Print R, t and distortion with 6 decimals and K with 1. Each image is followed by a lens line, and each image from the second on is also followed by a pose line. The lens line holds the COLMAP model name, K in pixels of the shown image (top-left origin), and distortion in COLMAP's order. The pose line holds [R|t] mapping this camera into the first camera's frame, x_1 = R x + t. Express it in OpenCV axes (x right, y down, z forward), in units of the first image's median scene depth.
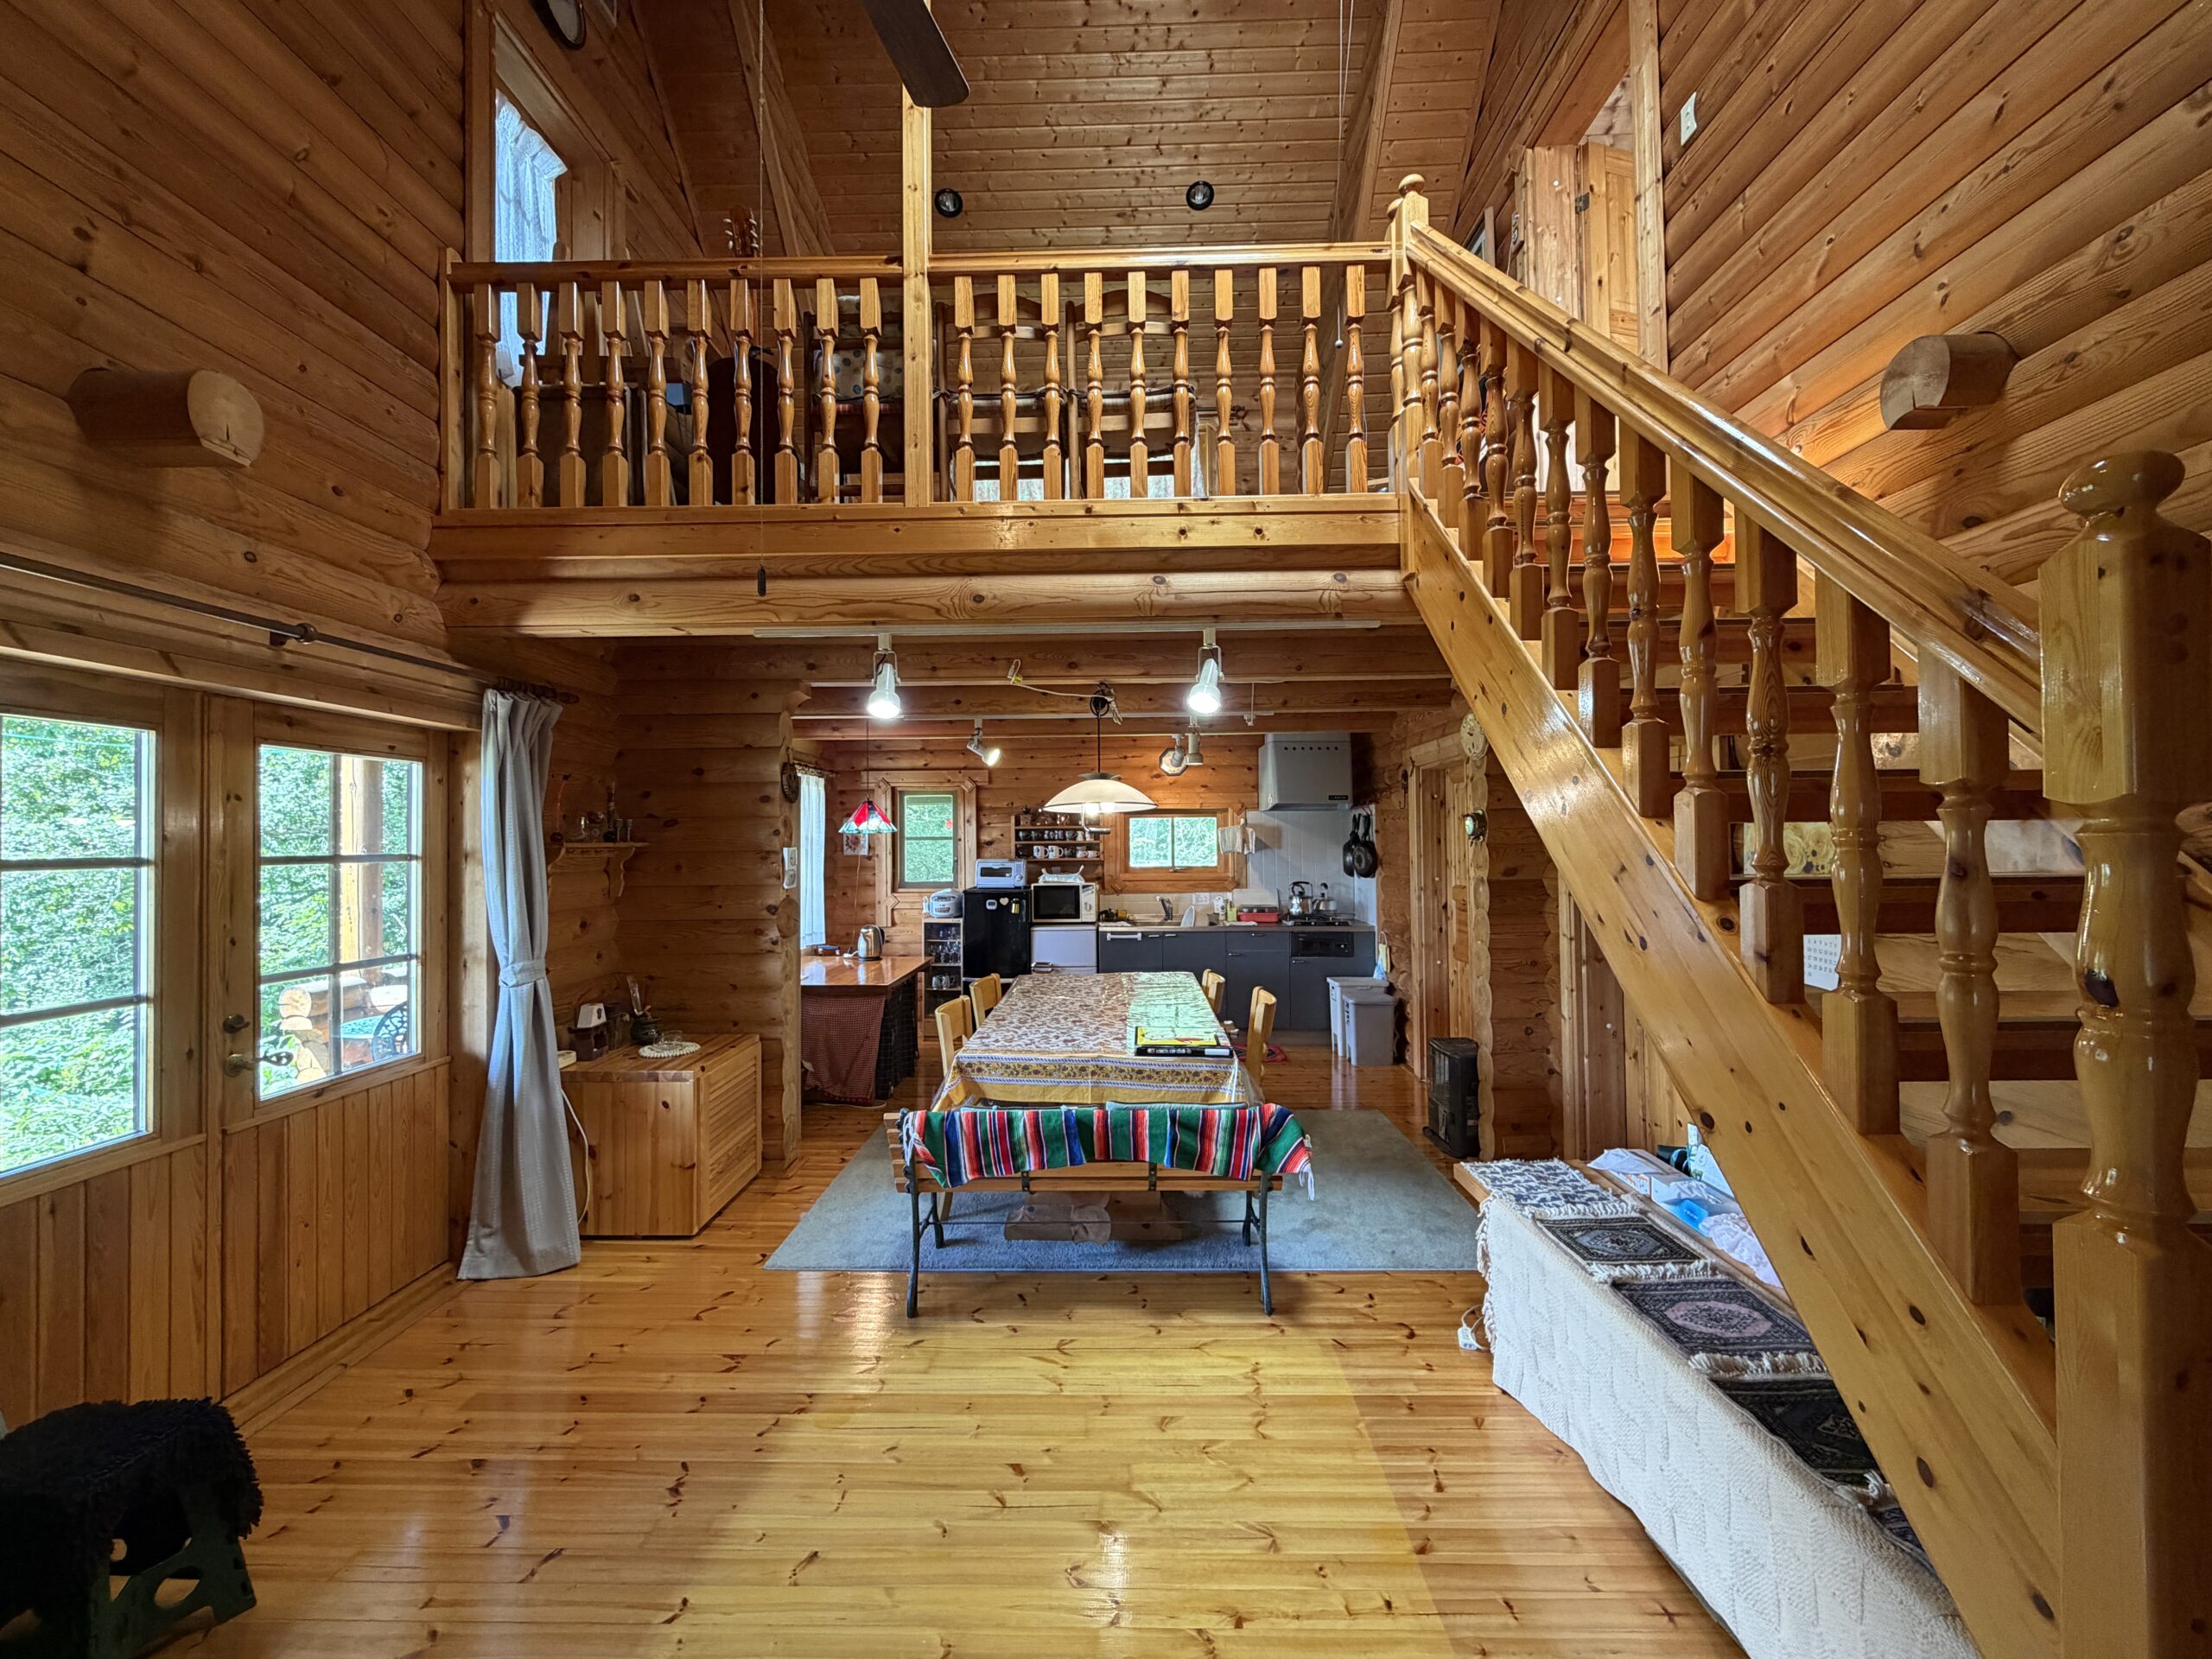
lens RADIAL K [[877.6, 0, 1100.8], [0, 877.6, 827.1], [0, 0, 1]] dist [-0.001200, 0.000400]
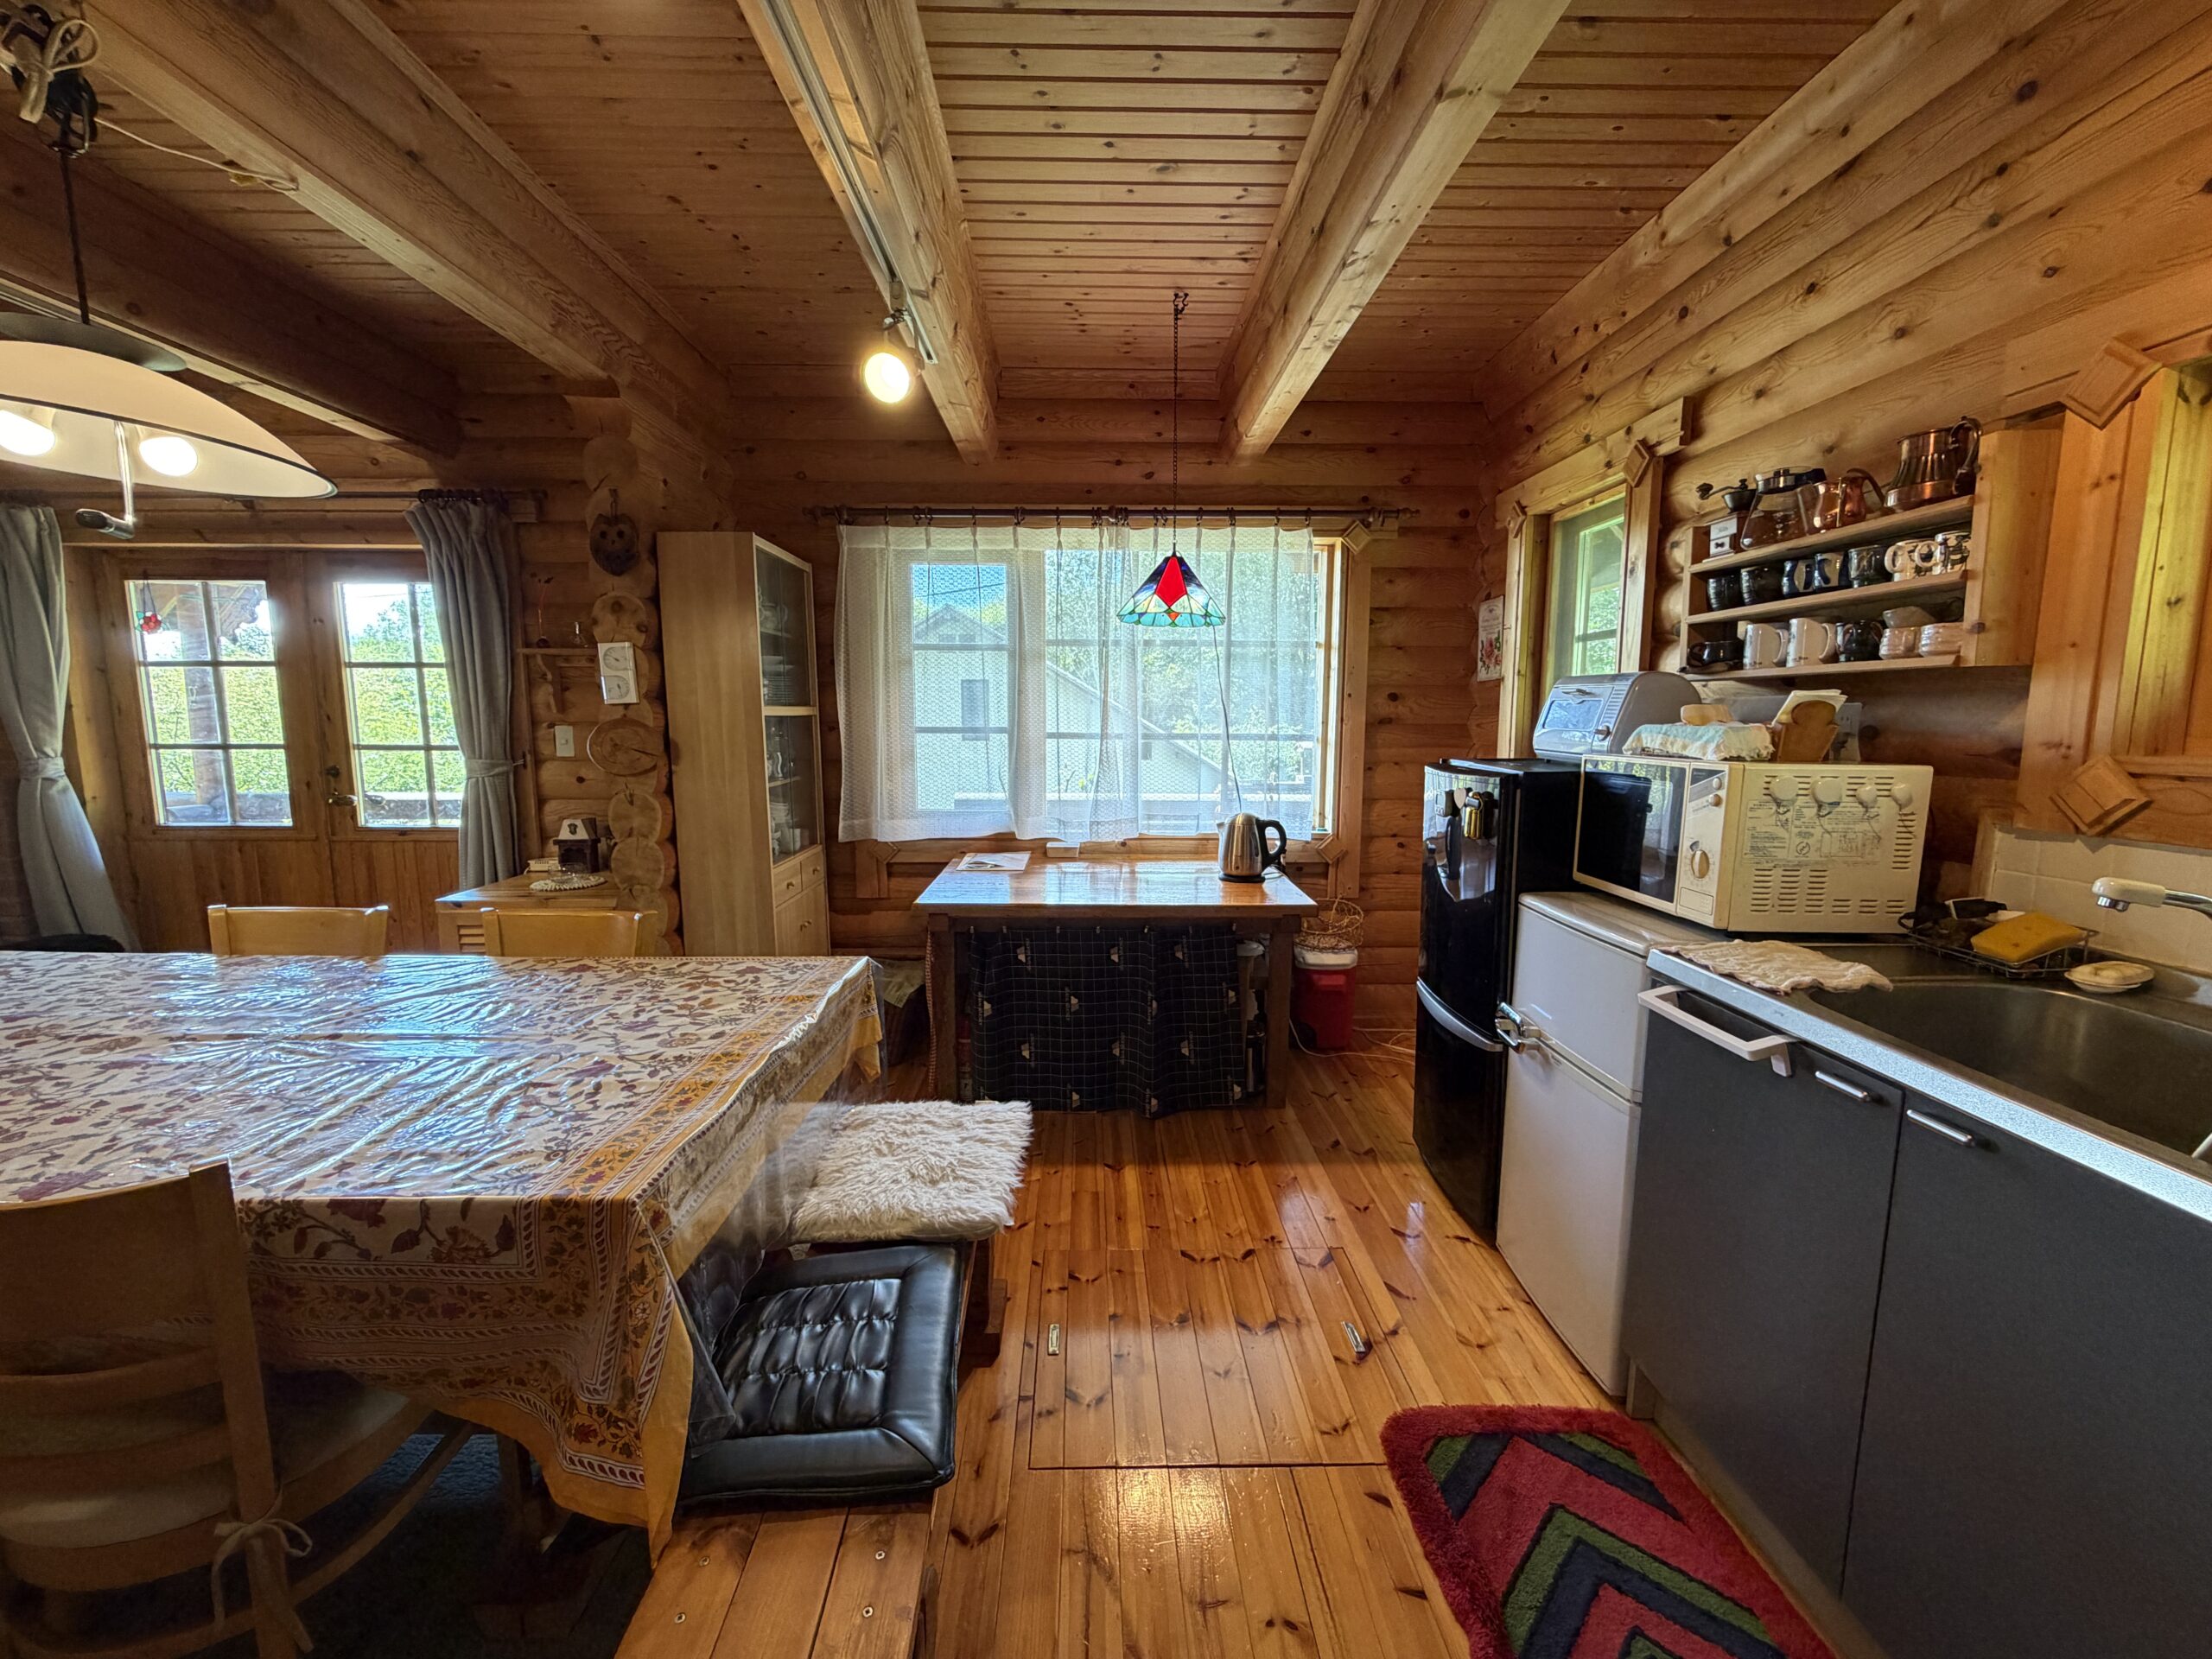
lens RADIAL K [[877.6, 0, 1099.3], [0, 877.6, 828.0], [0, 0, 1]] dist [-0.001200, 0.000400]
pose [[0.036190, 0.136375, -0.989996, 0.355127], [0.013089, 0.990495, 0.136922, 0.078105], [0.999259, -0.017913, 0.034061, 1.370573]]
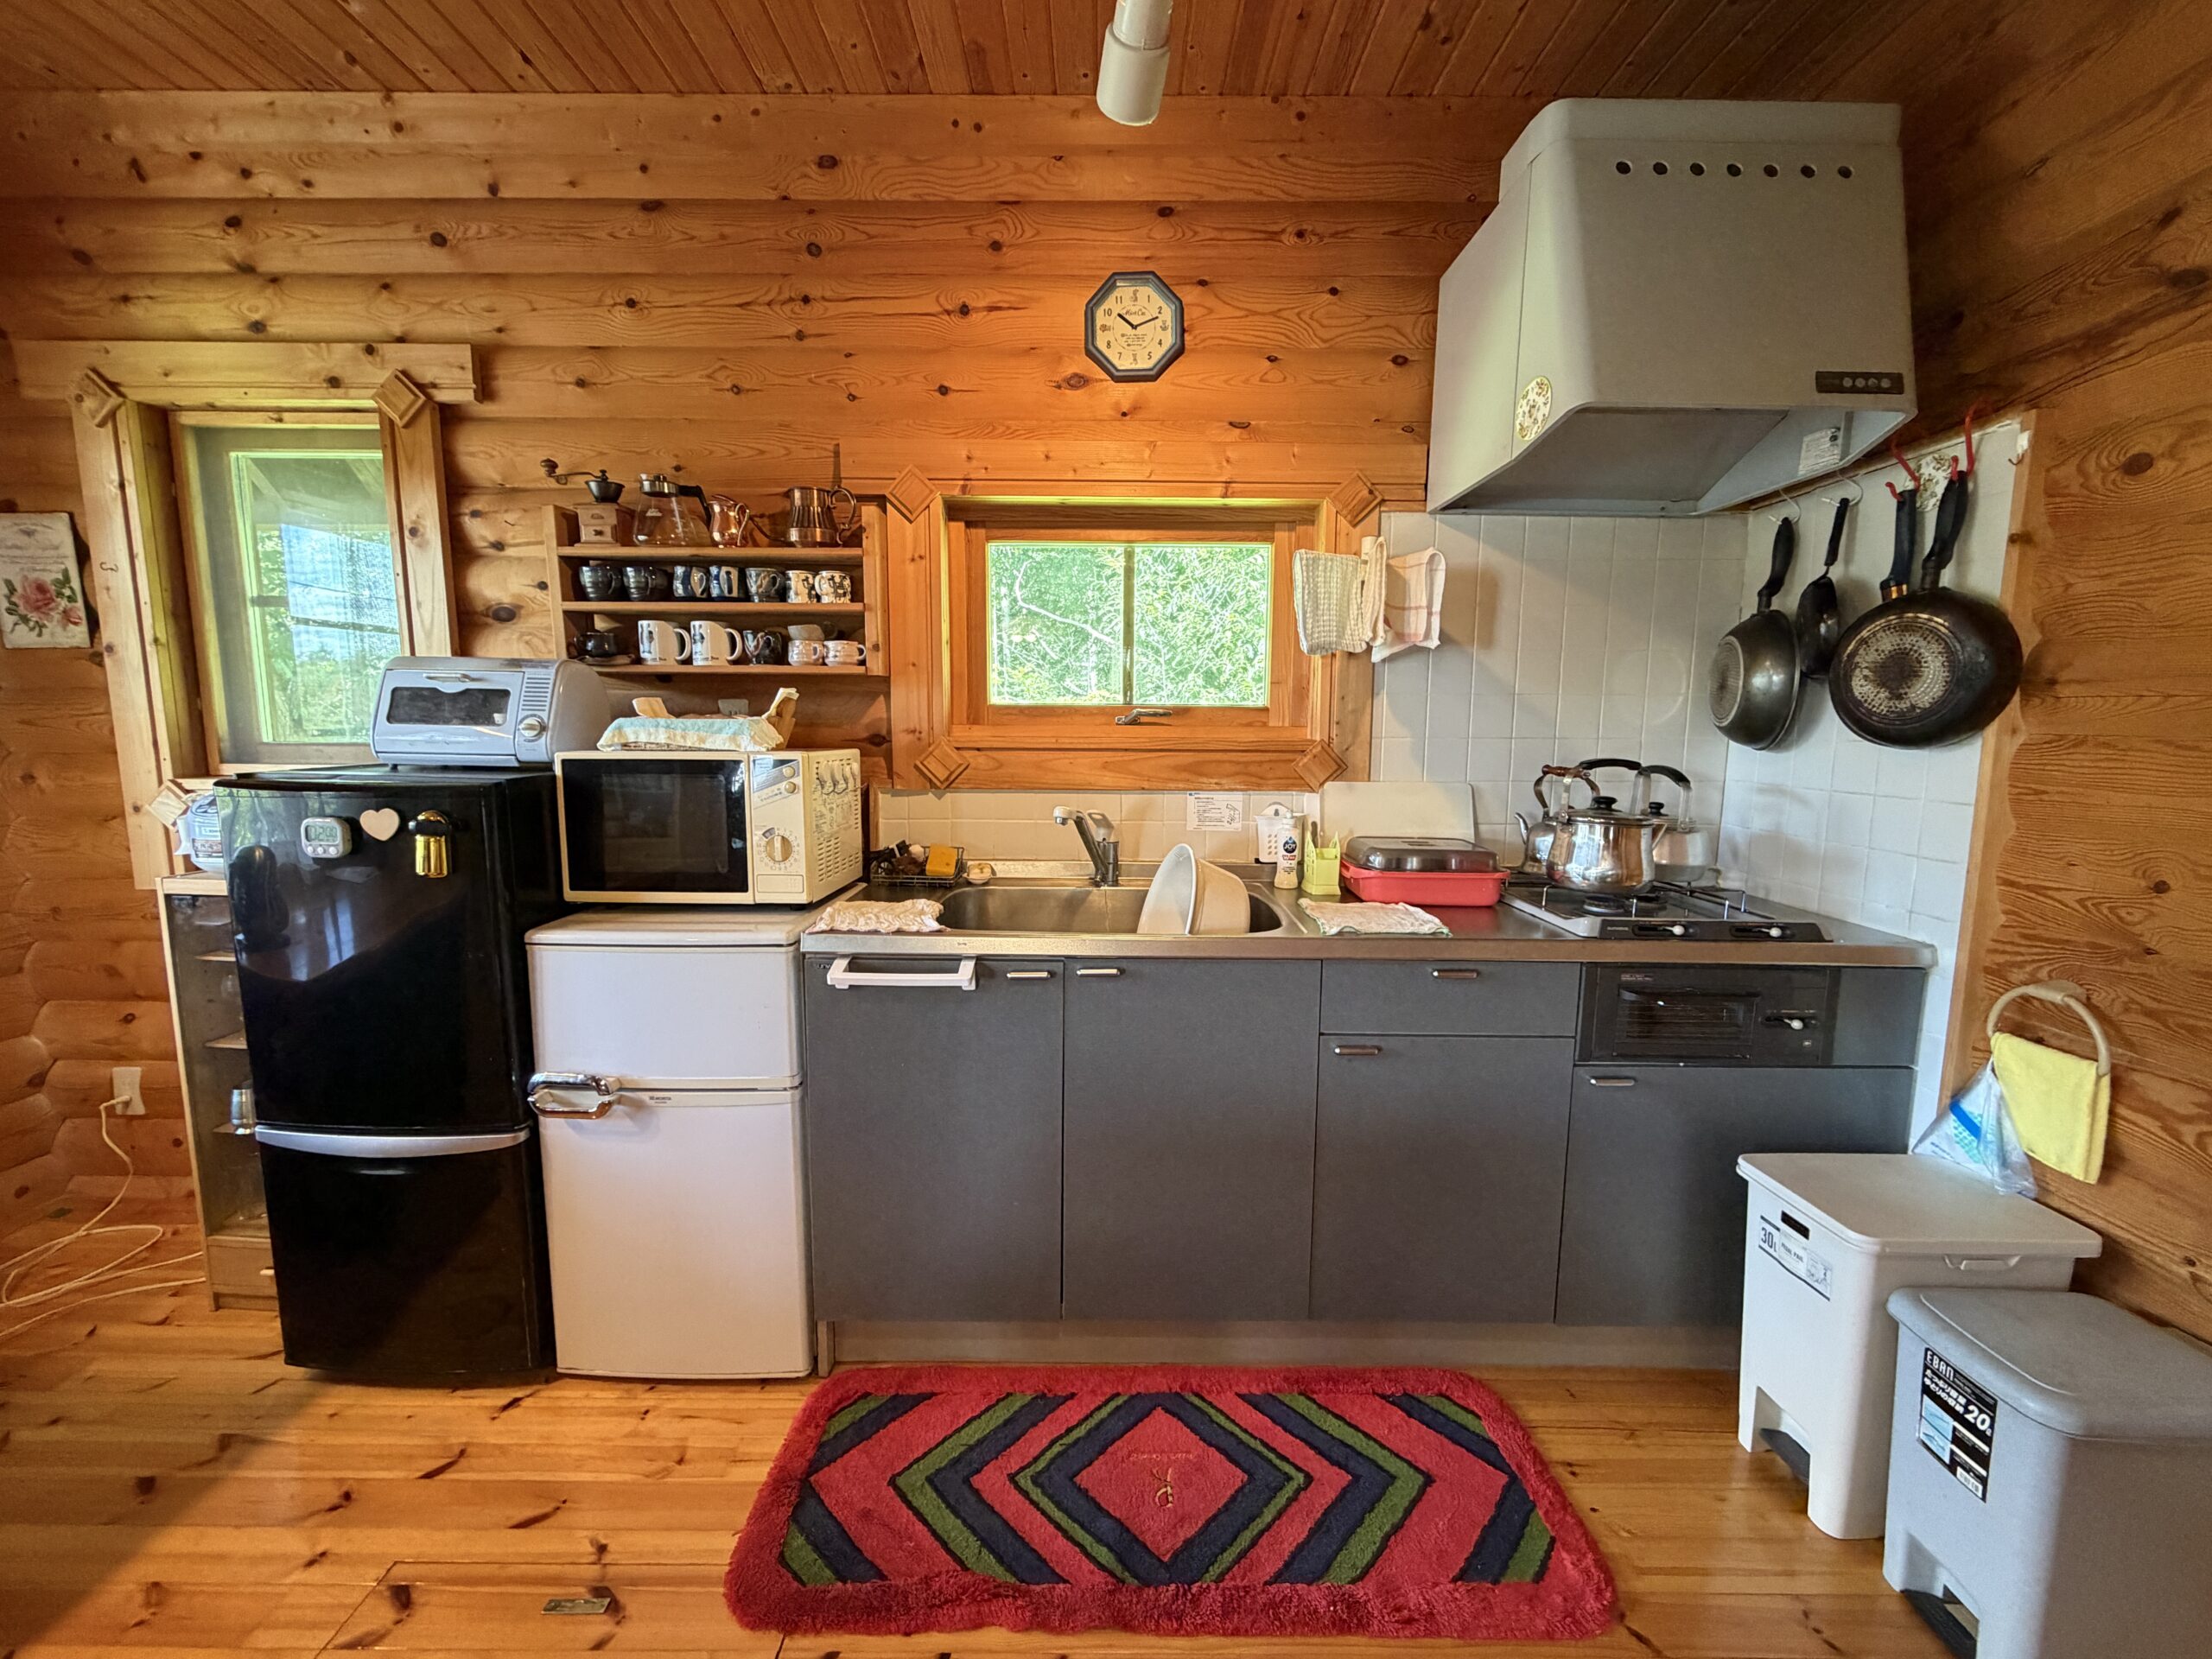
lens RADIAL K [[877.6, 0, 1099.3], [0, 877.6, 830.1], [0, 0, 1]] dist [-0.001200, 0.000400]
pose [[0.999696, 0.014440, 0.019996, 0.120916], [-0.017044, 0.990442, 0.136876, 0.082804], [-0.017828, -0.137175, 0.990386, 1.237409]]
